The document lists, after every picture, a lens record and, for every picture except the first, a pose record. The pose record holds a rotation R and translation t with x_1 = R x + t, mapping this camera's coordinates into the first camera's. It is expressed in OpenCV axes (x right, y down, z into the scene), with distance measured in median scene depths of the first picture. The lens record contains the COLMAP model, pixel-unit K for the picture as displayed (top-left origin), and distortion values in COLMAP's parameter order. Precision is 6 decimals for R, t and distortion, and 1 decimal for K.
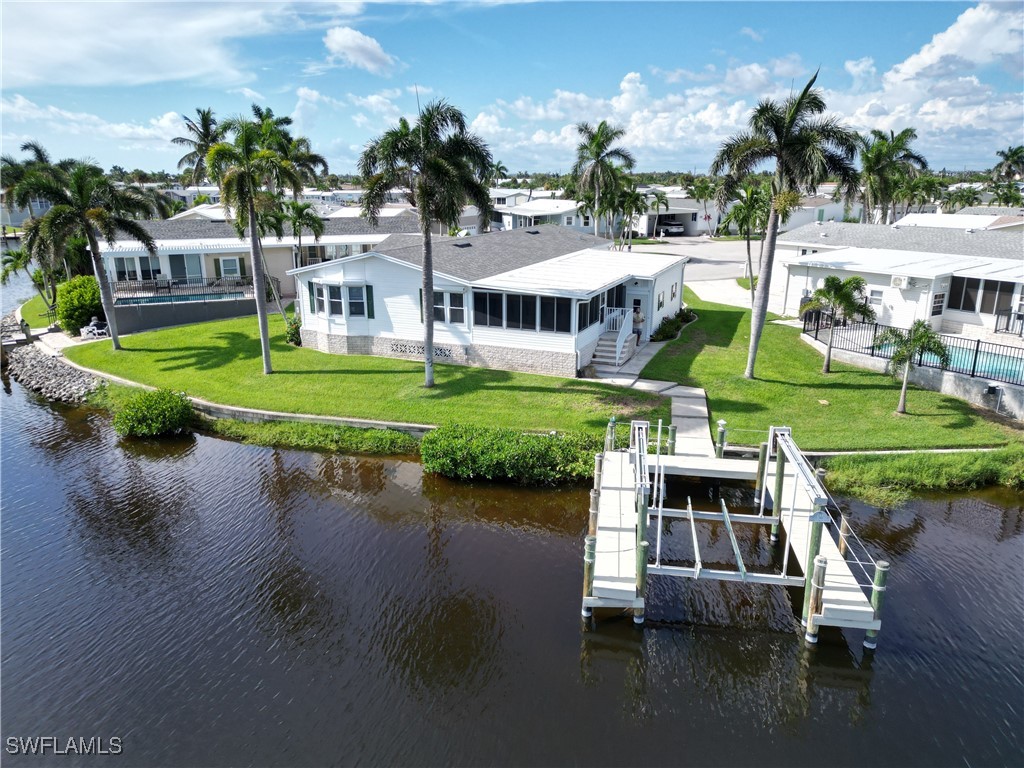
lens RADIAL K [[720.0, 0, 511.9], [0, 720.0, 376.2], [0, 0, 1]] dist [0.073784, -0.066550]
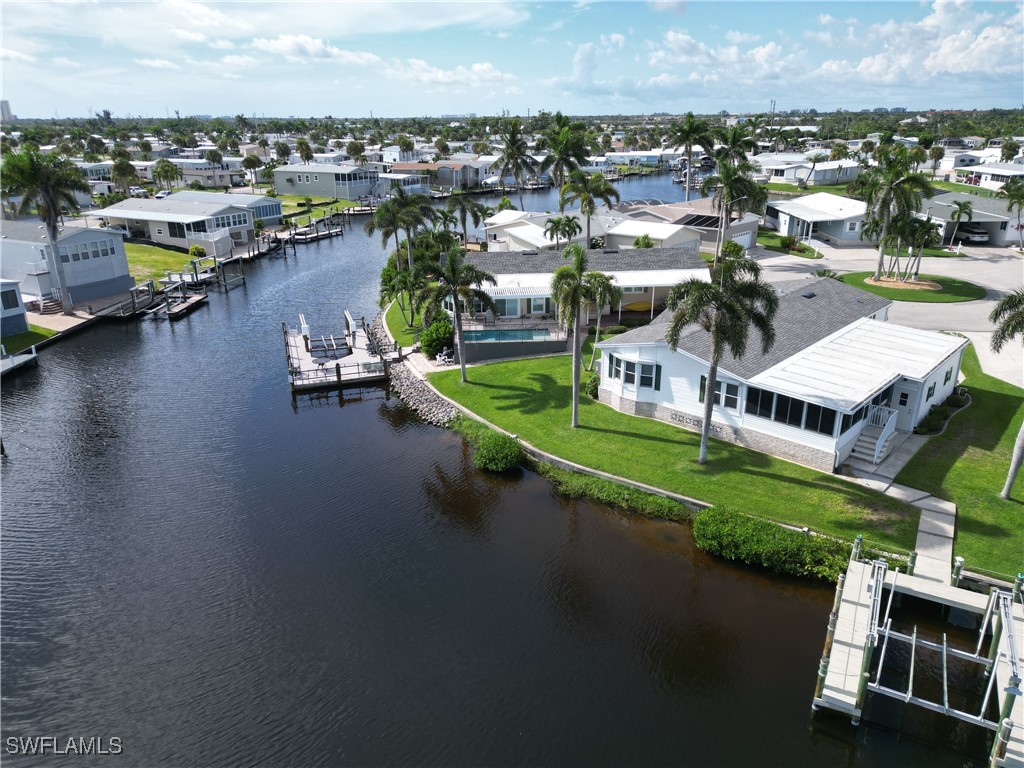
lens RADIAL K [[720.0, 0, 511.4], [0, 720.0, 383.2], [0, 0, 1]] dist [0.073784, -0.066550]
pose [[0.940232, 0.113722, -0.320986, -0.036099], [-0.083579, 0.990824, 0.106220, -0.215674], [0.330120, -0.073044, 0.941109, -0.263013]]
